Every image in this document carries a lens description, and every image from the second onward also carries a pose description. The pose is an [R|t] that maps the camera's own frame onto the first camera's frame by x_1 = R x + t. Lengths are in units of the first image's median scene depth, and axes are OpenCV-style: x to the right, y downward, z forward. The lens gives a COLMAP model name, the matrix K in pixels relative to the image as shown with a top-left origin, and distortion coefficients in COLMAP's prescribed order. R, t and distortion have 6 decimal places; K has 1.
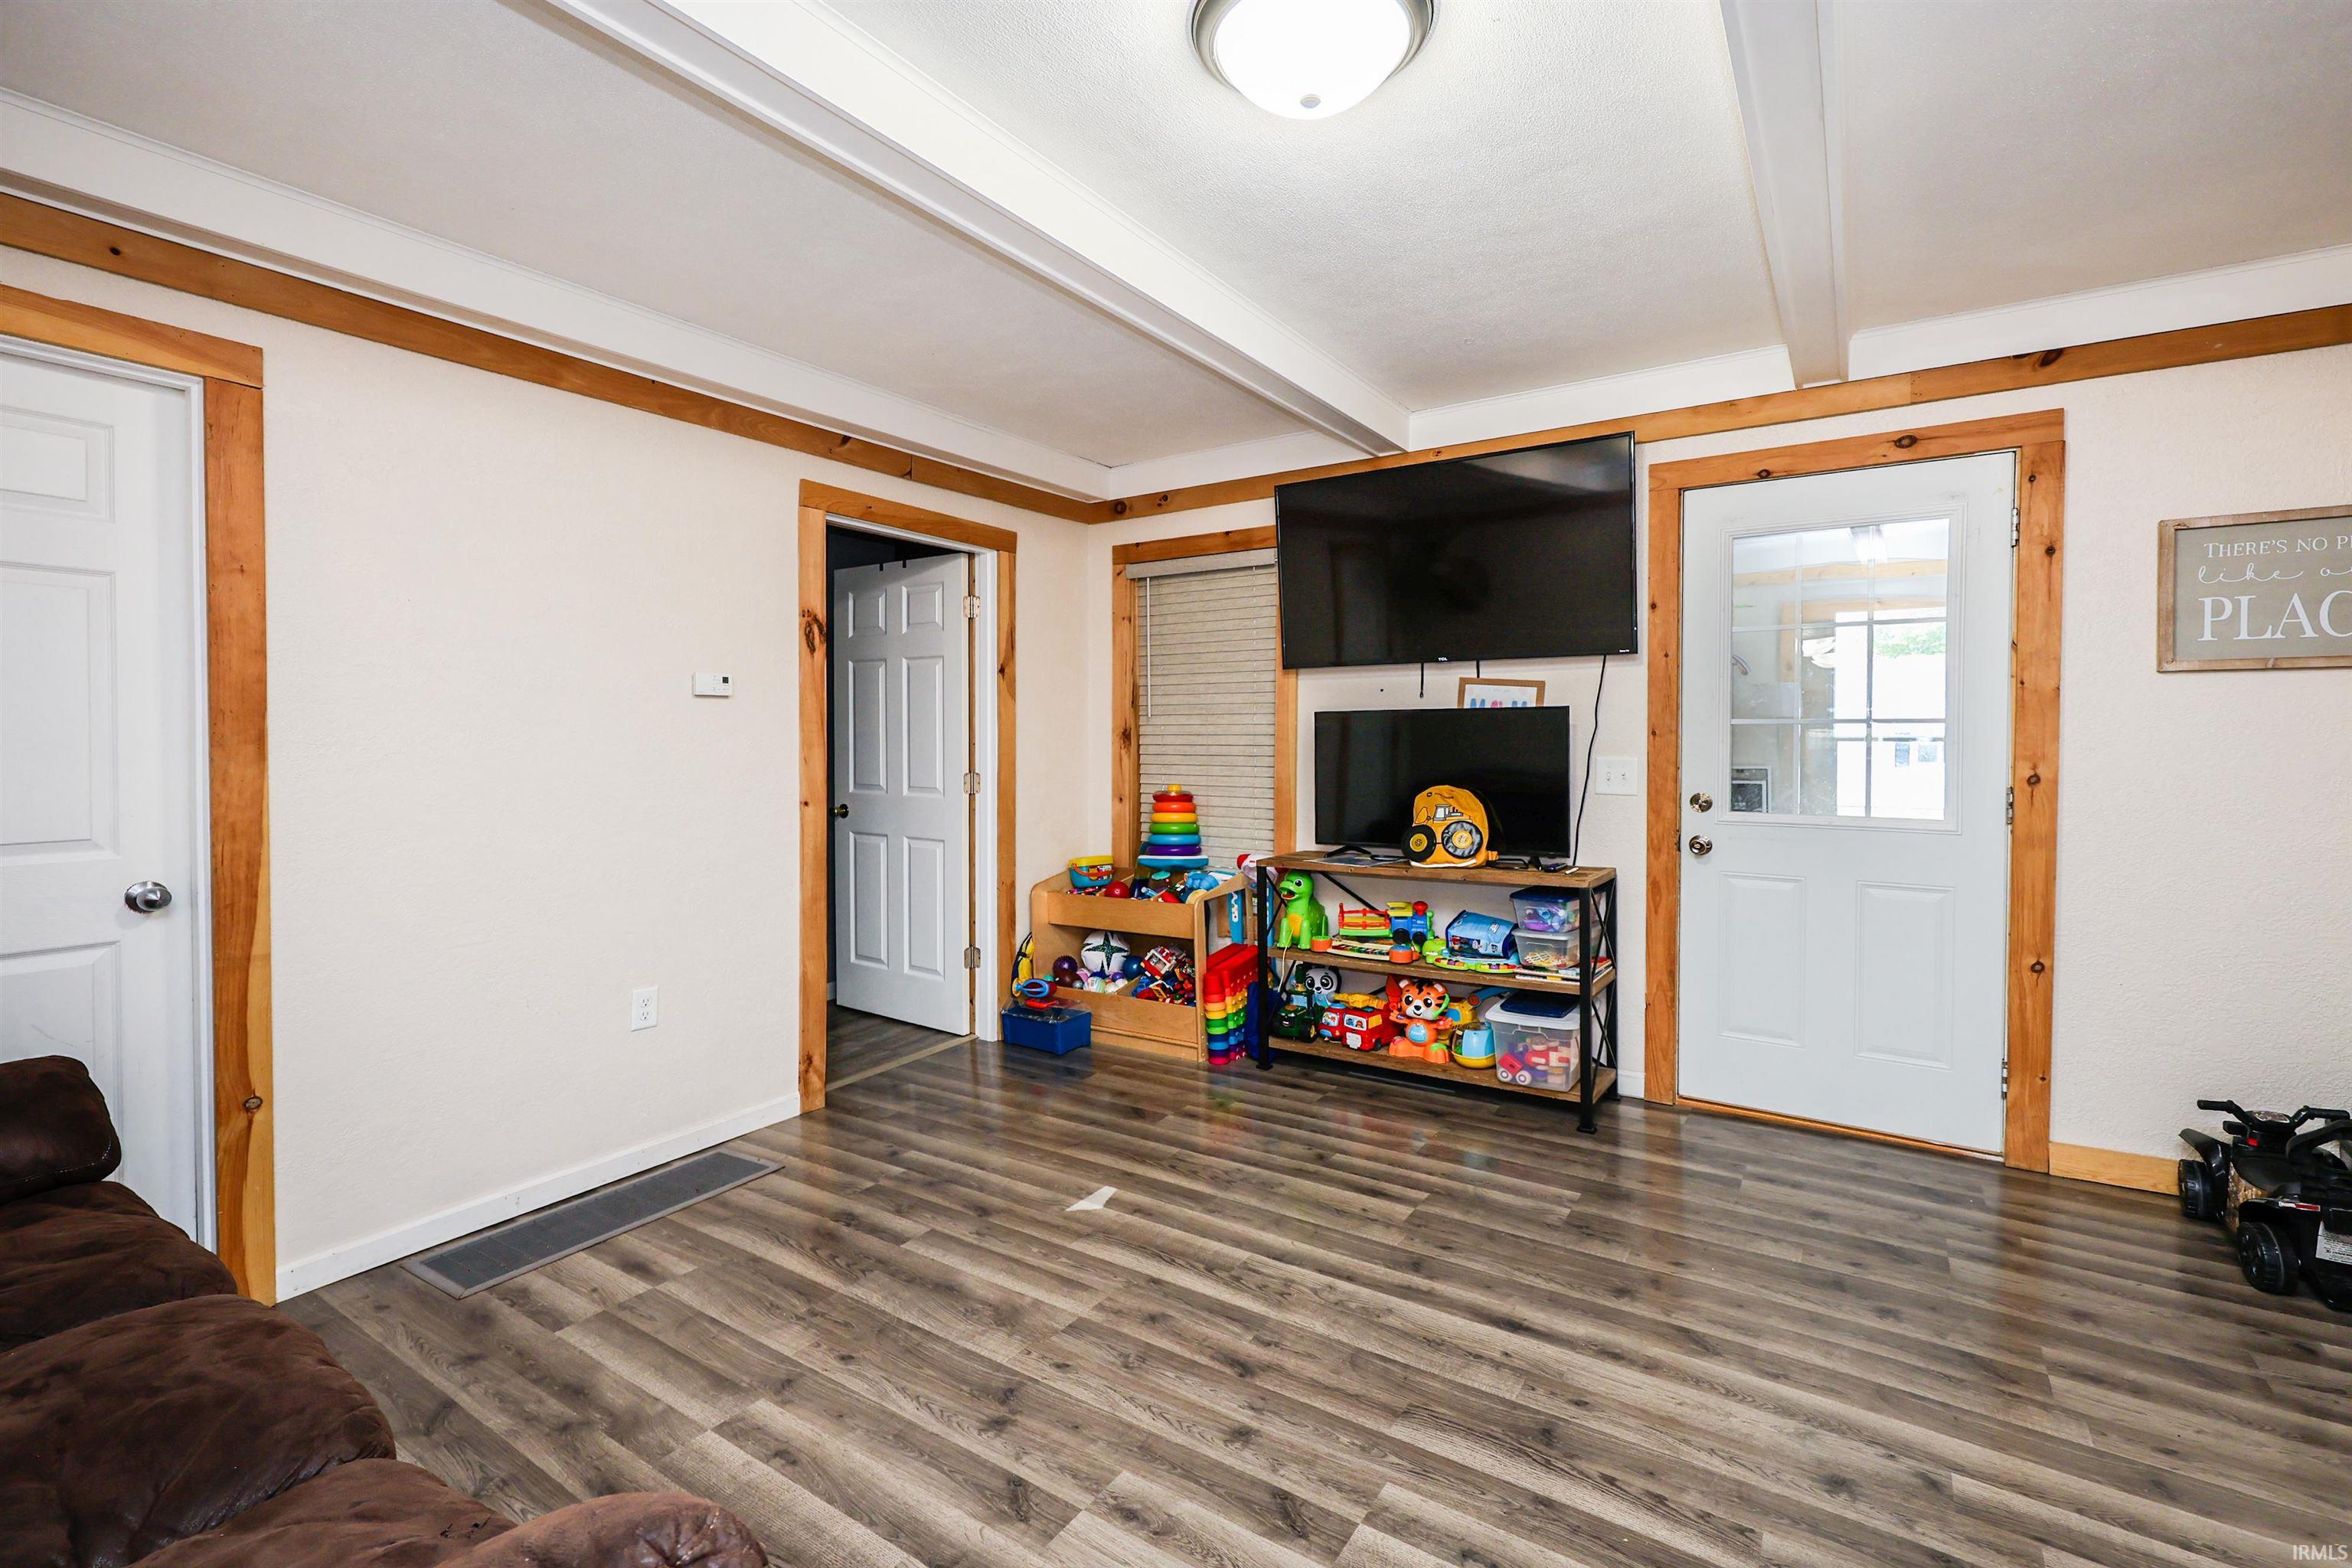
lens RADIAL K [[947.0, 0, 1151.6], [0, 947.0, 746.5], [0, 0, 1]] dist [-0.002093, -0.000579]
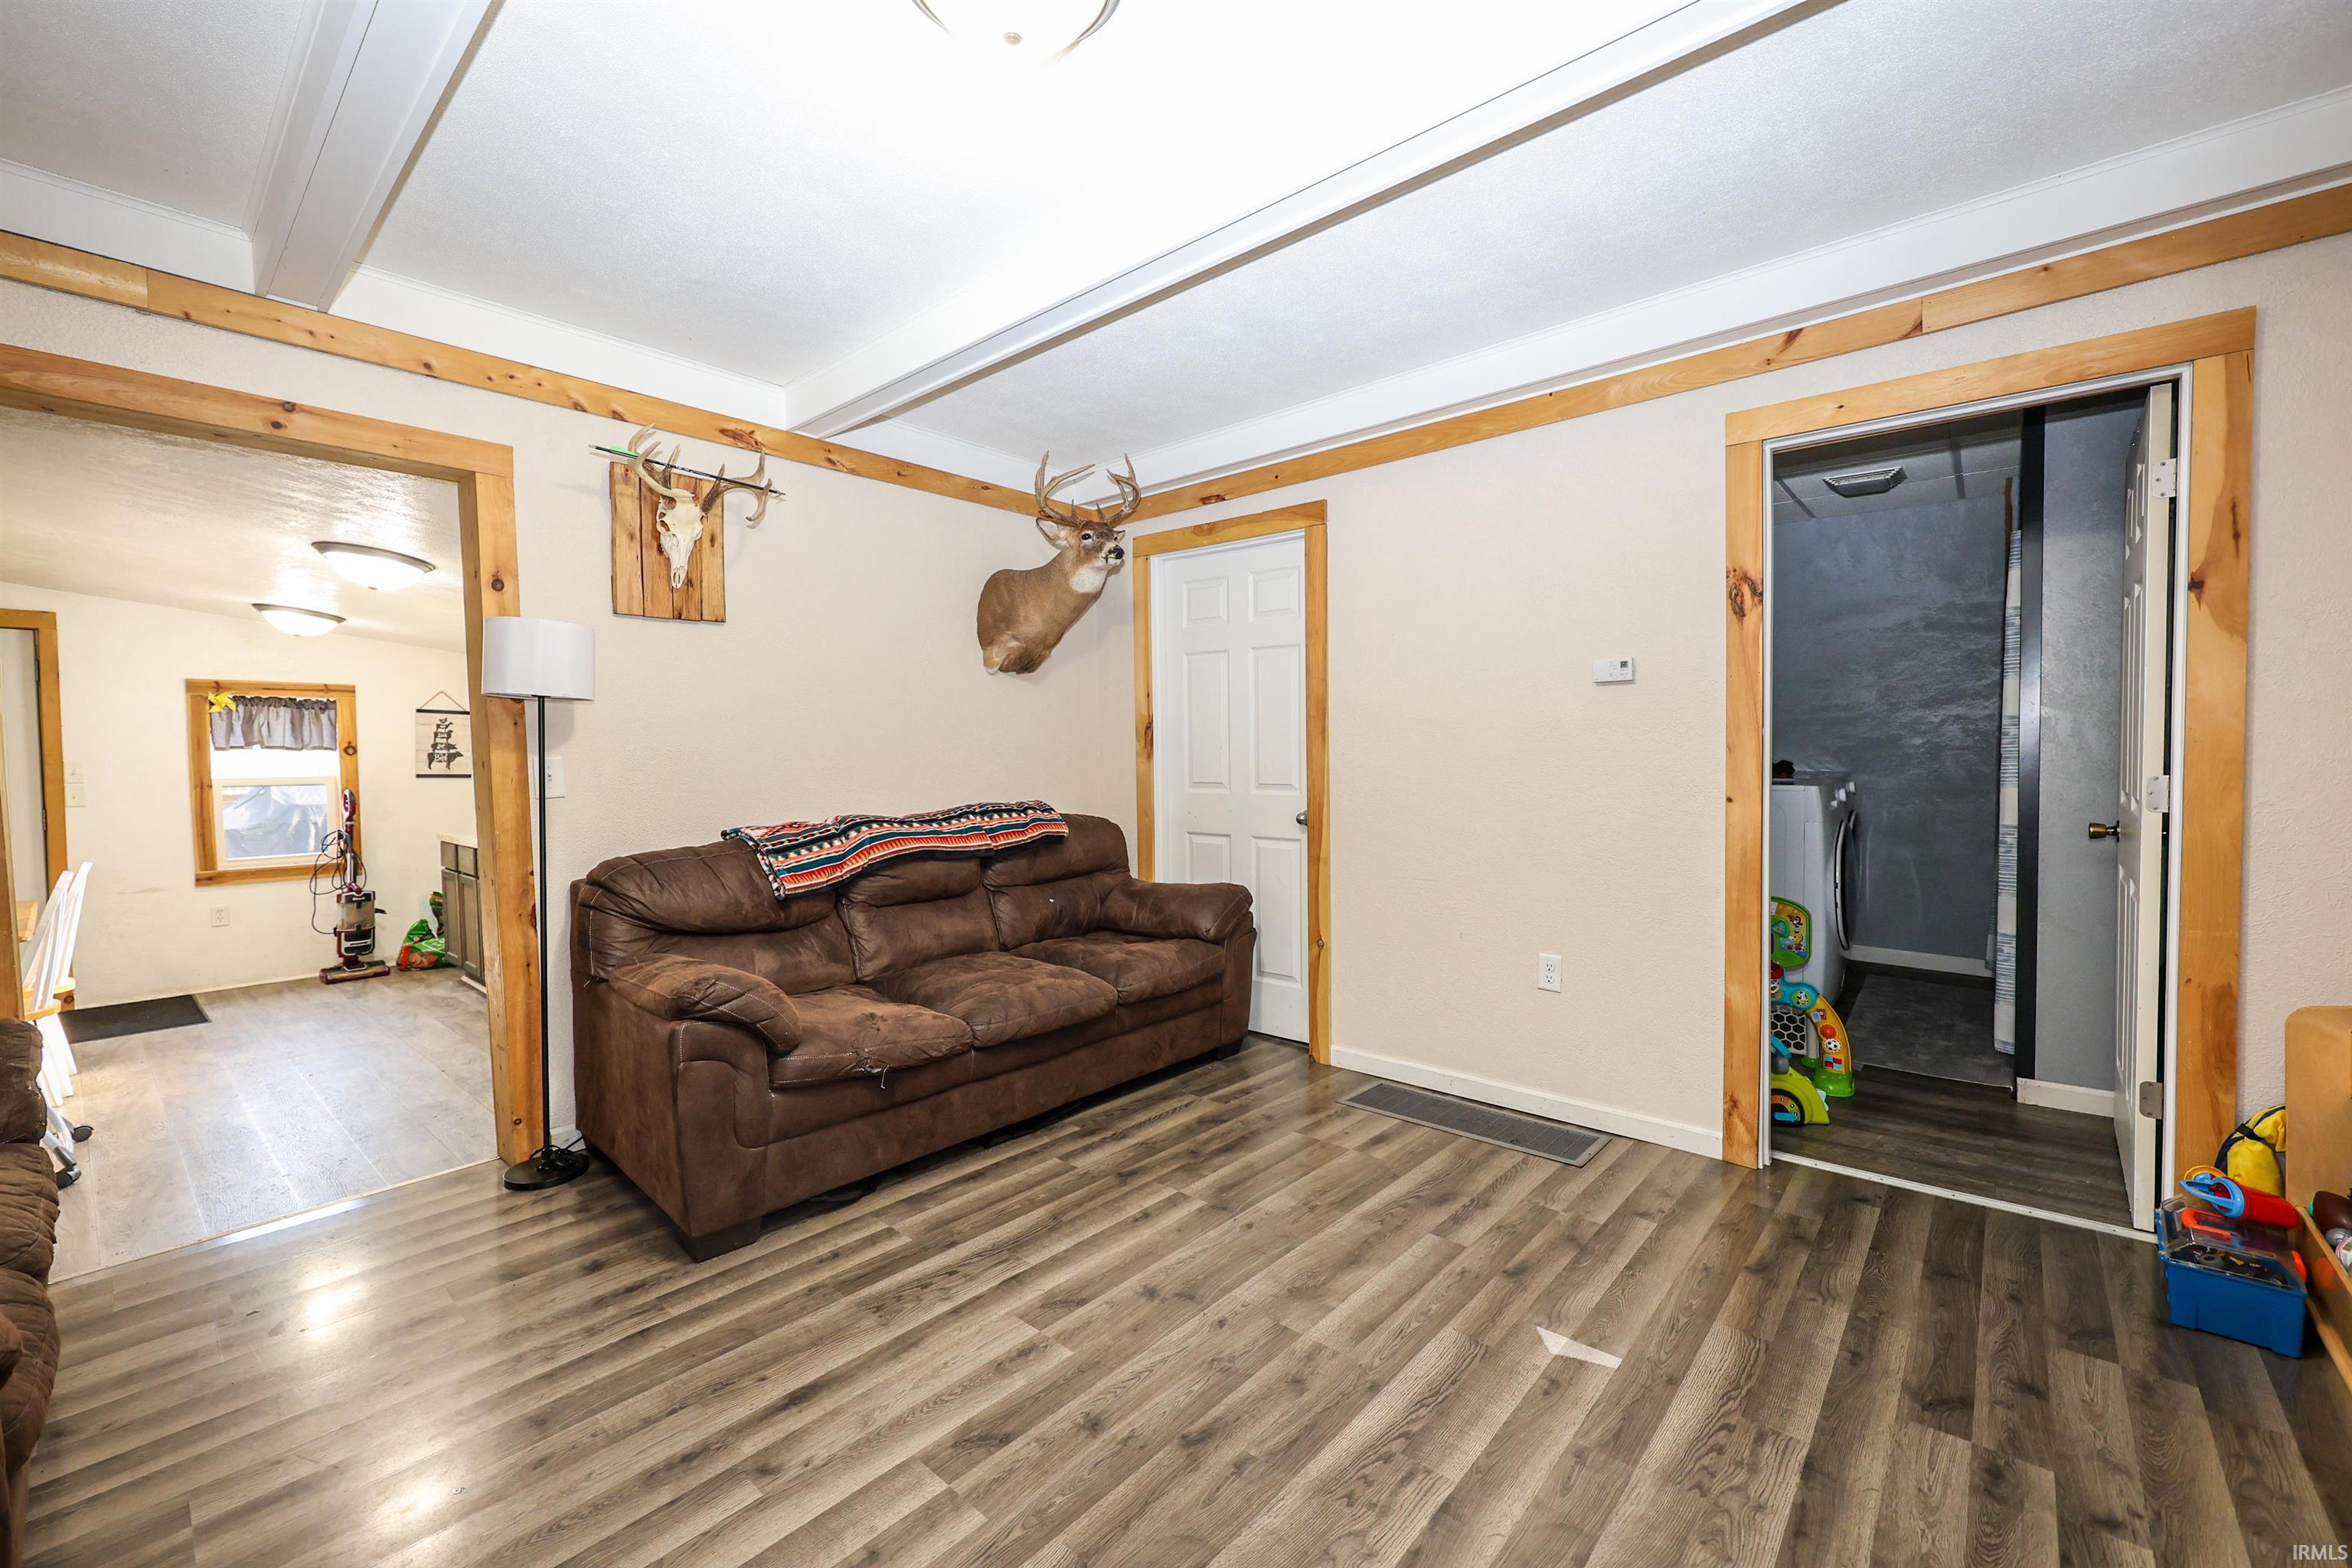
lens RADIAL K [[947.0, 0, 1172.0], [0, 947.0, 779.4], [0, 0, 1]] dist [-0.002093, -0.000579]
pose [[-0.078898, 0.037218, -0.996188, 0.773426], [0.004999, 0.999305, 0.036939, 0.012308], [0.996870, -0.002065, -0.079029, 0.856528]]
